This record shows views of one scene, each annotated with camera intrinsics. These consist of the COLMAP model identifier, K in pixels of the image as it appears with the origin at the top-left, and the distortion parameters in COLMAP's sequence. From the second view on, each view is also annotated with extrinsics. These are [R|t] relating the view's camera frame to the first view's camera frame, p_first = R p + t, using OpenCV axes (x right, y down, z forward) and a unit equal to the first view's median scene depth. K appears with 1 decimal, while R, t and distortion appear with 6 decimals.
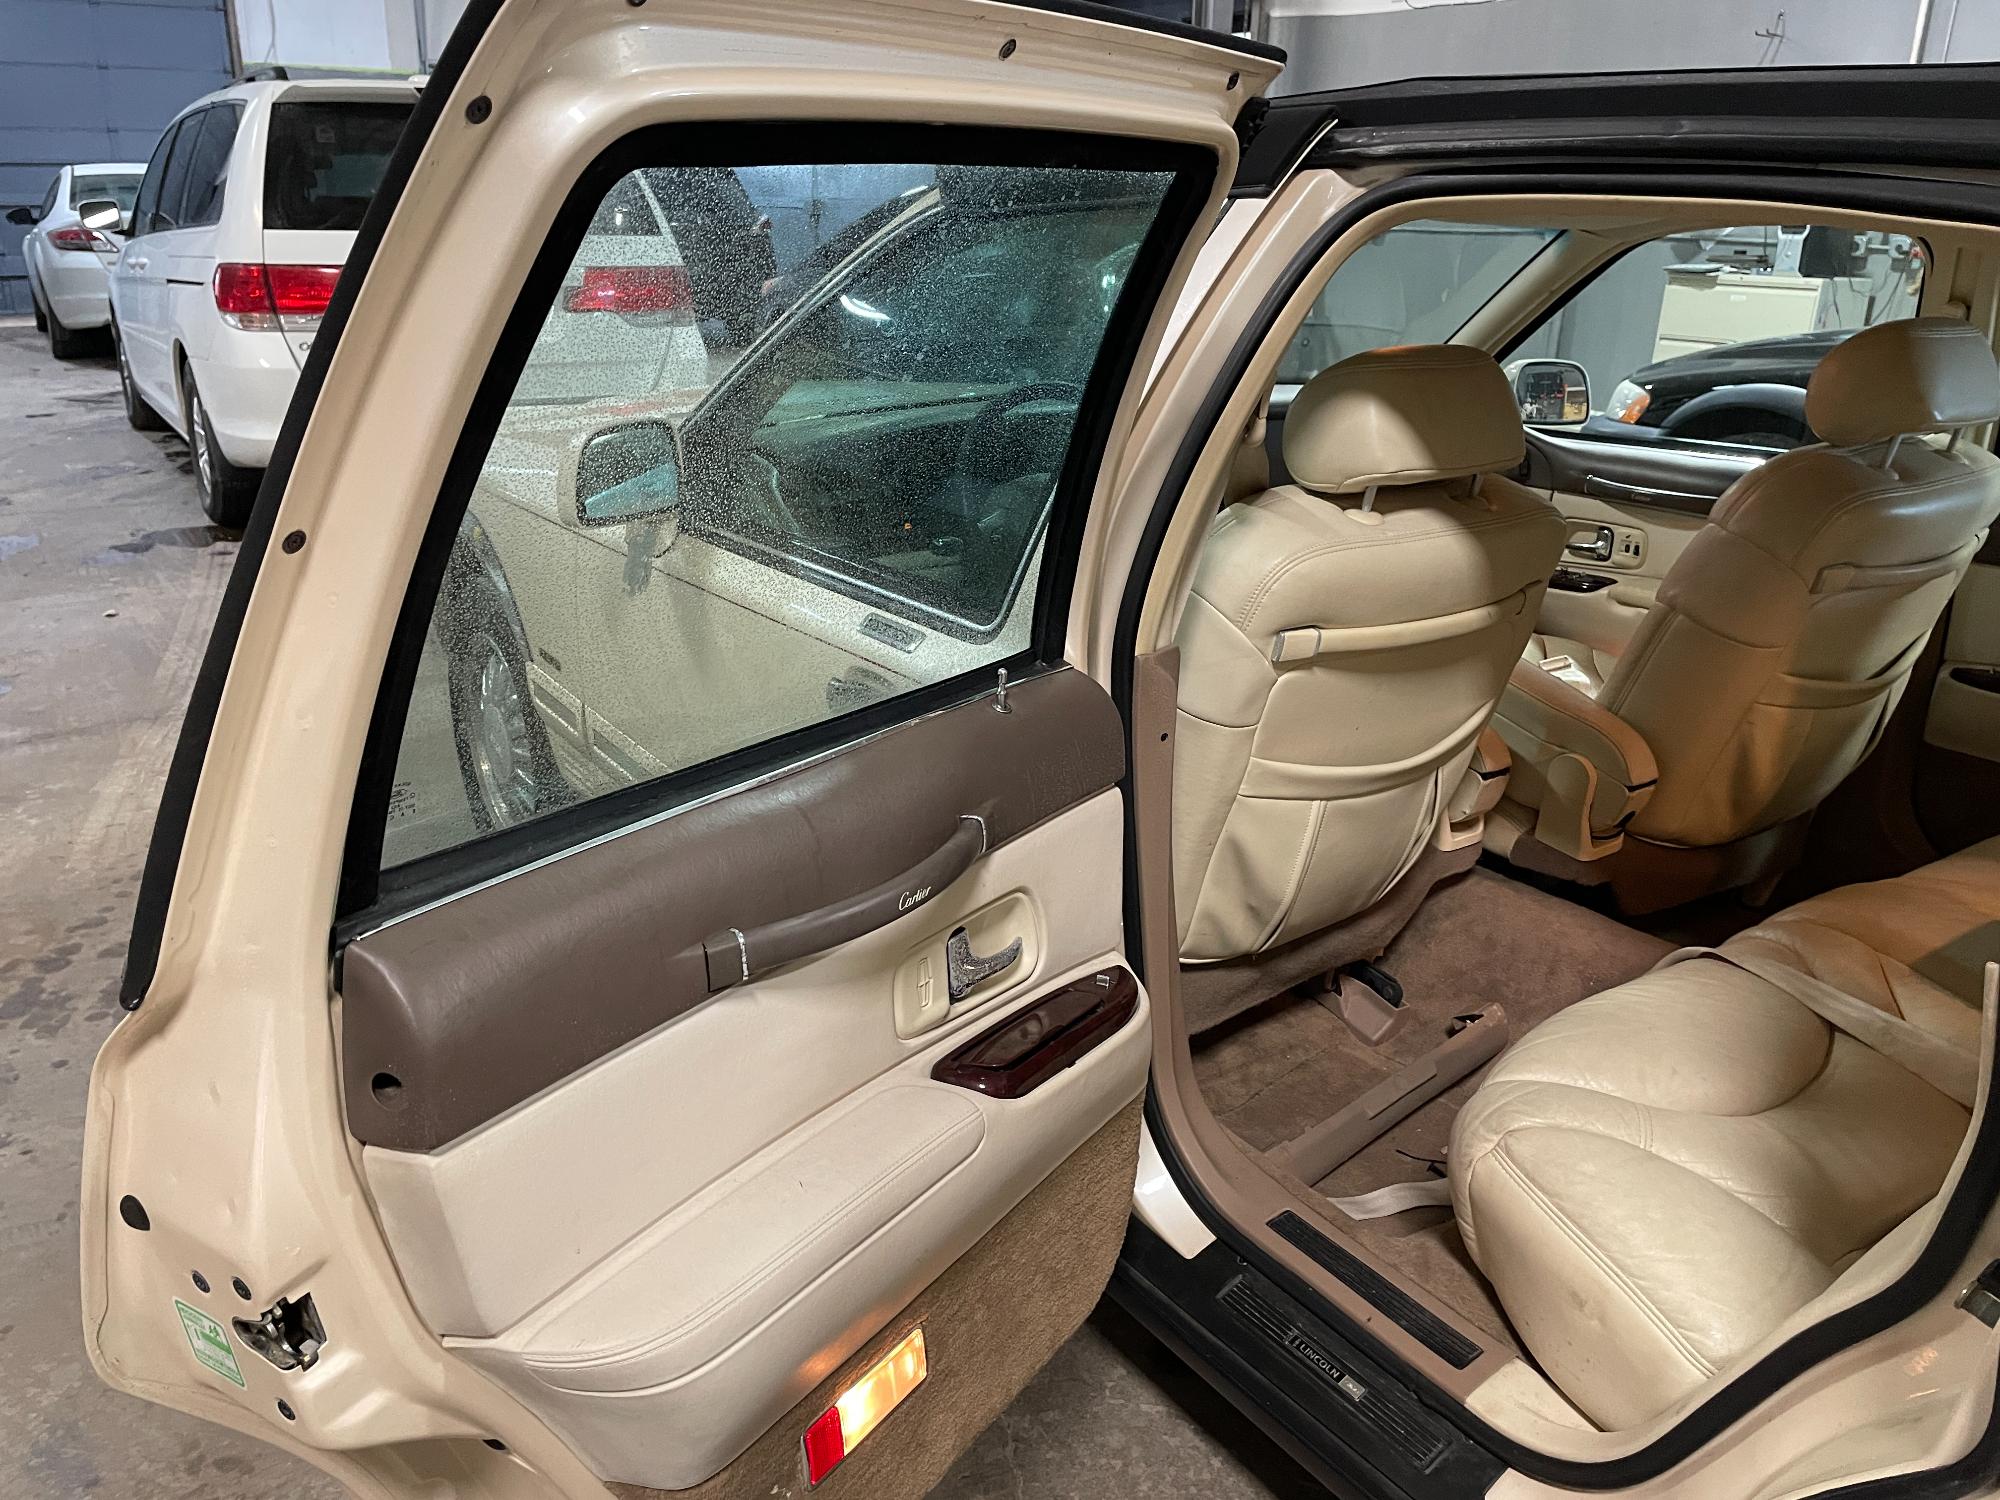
lens RADIAL K [[1509.5, 0, 976.2], [0, 1509.5, 745.5], [0, 0, 1]] dist [0.082877, -0.108526]
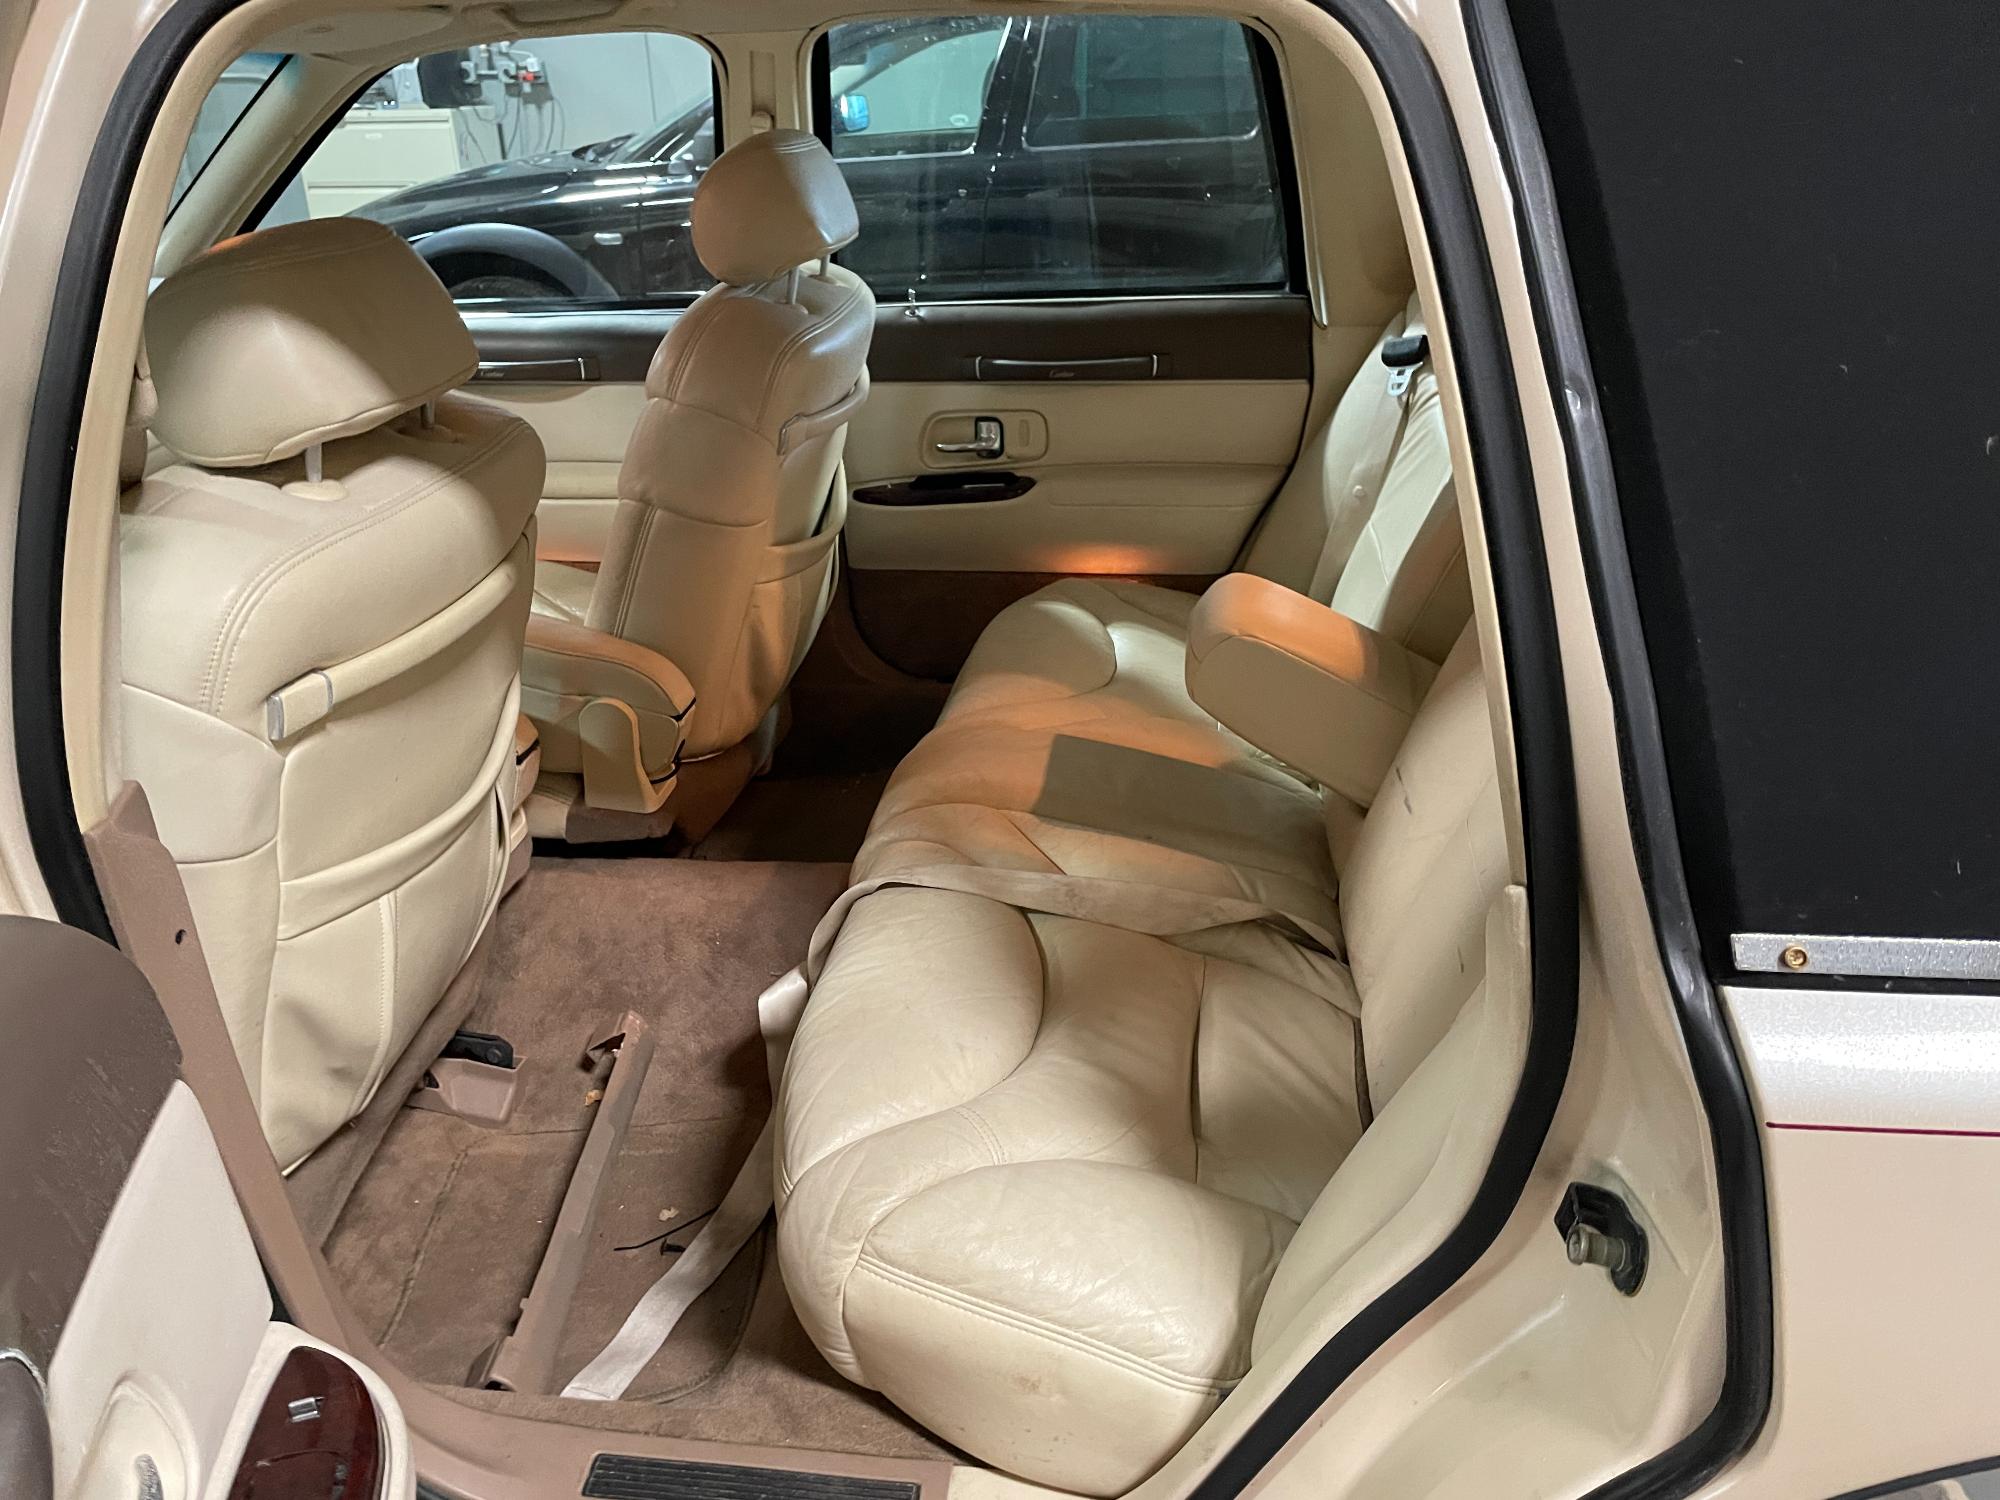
lens RADIAL K [[1509.5, 0, 991.7], [0, 1509.5, 758.0], [0, 0, 1]] dist [0.082877, -0.108526]
pose [[0.669047, -0.349371, 0.655985, -0.025046], [0.284262, 0.935806, 0.208478, -0.083295], [-0.686711, 0.046990, 0.725411, 0.270584]]
